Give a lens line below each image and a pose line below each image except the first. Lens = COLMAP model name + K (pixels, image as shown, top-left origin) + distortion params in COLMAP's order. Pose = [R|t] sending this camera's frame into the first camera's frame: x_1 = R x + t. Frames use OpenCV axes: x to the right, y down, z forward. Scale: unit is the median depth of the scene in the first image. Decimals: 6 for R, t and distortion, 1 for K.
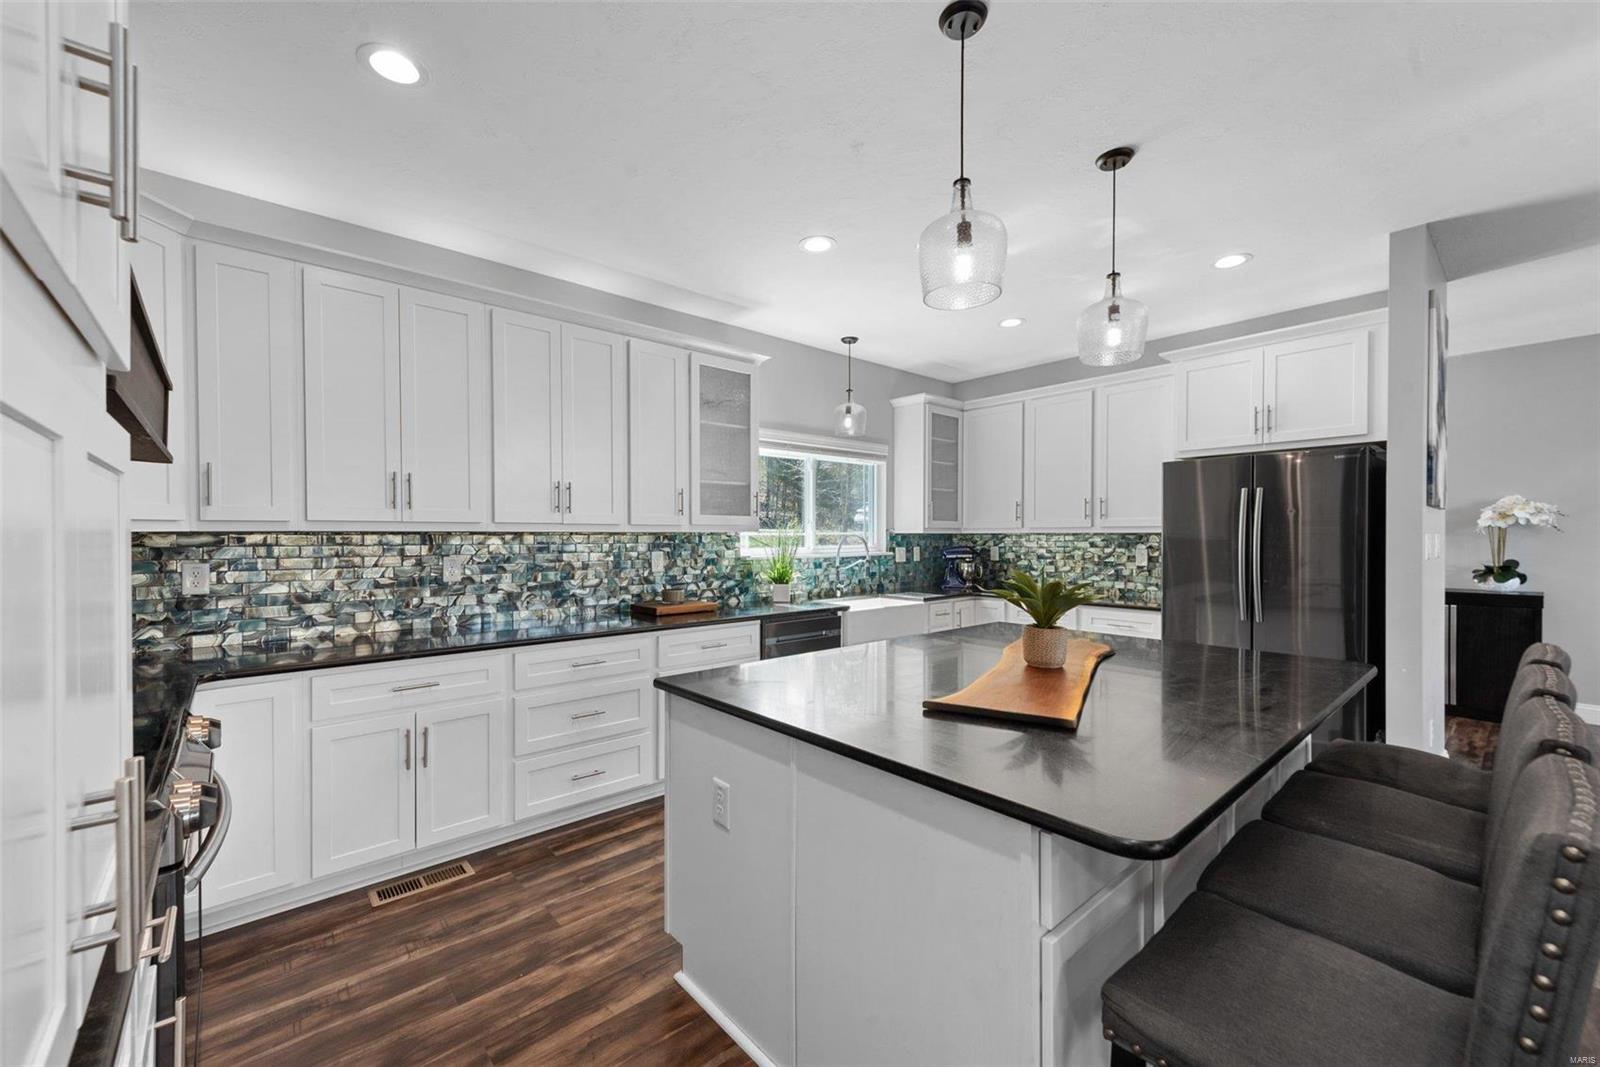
lens RADIAL K [[641.9, 0, 796.3], [0, 641.9, 535.5], [0, 0, 1]] dist [0.011158, -0.000188]
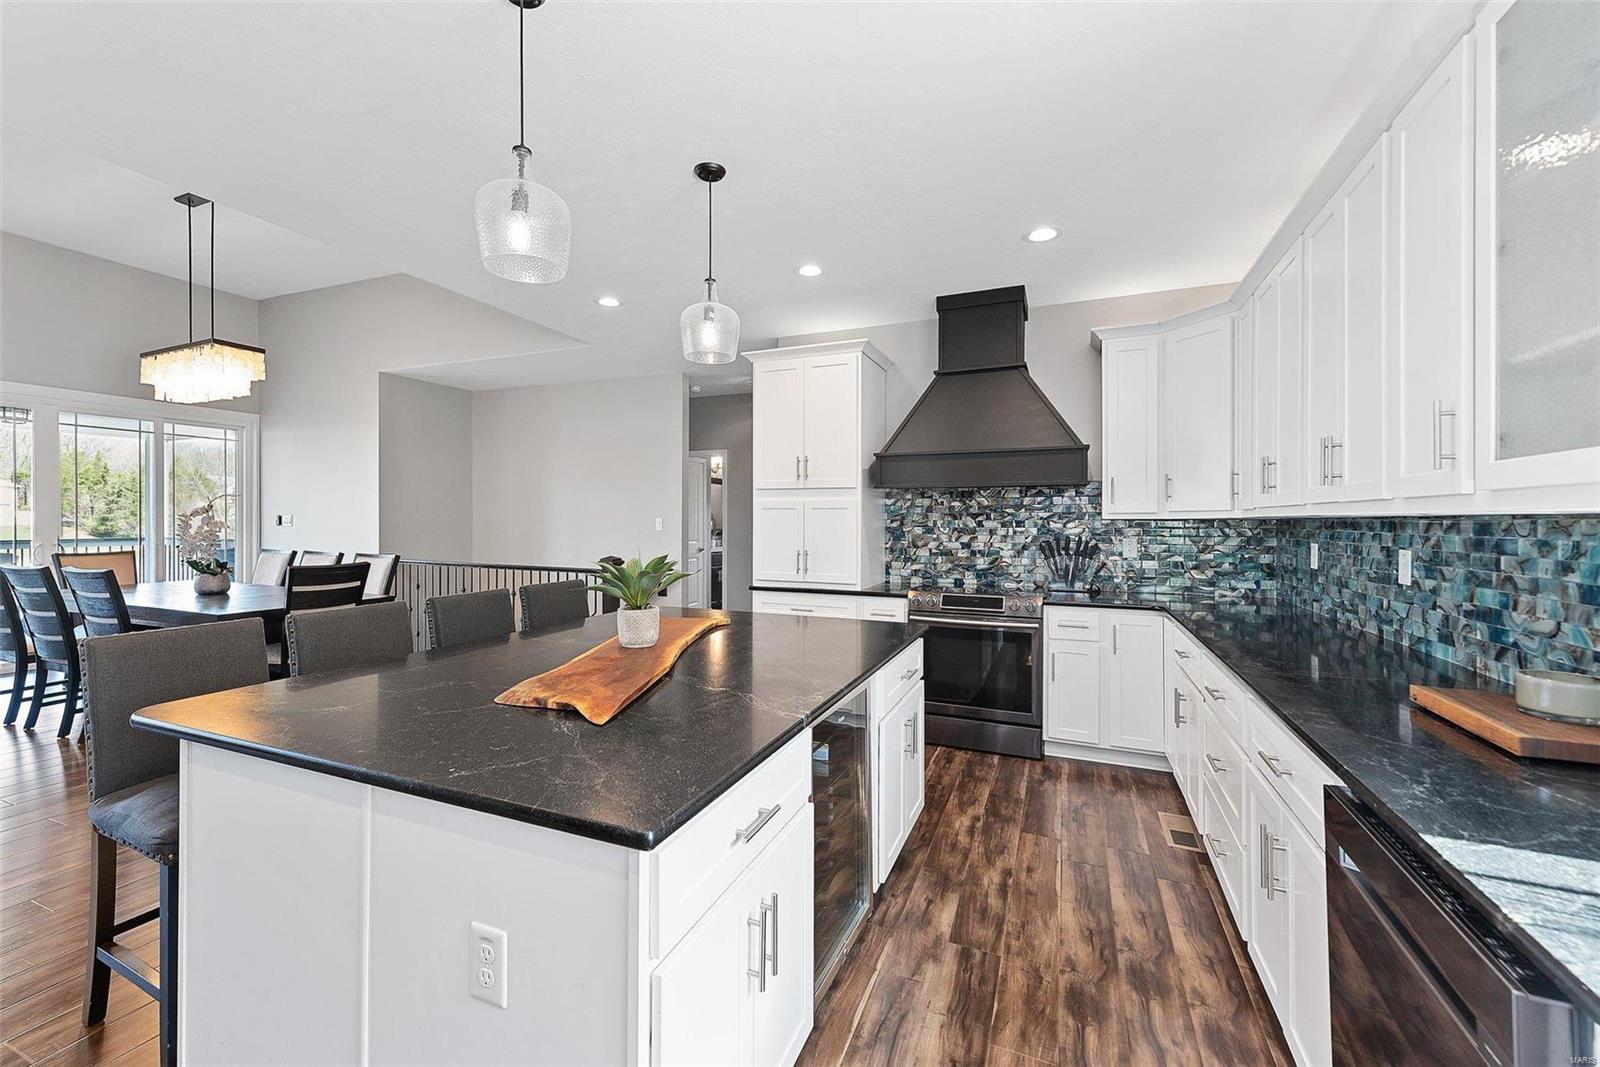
lens RADIAL K [[641.9, 0, 796.3], [0, 641.9, 527.7], [0, 0, 1]] dist [0.011158, -0.000188]
pose [[-0.902546, -0.000923, -0.430592, 0.386672], [-0.006085, 0.999925, 0.010609, 0.003755], [0.430550, 0.012195, -0.902484, 1.319024]]
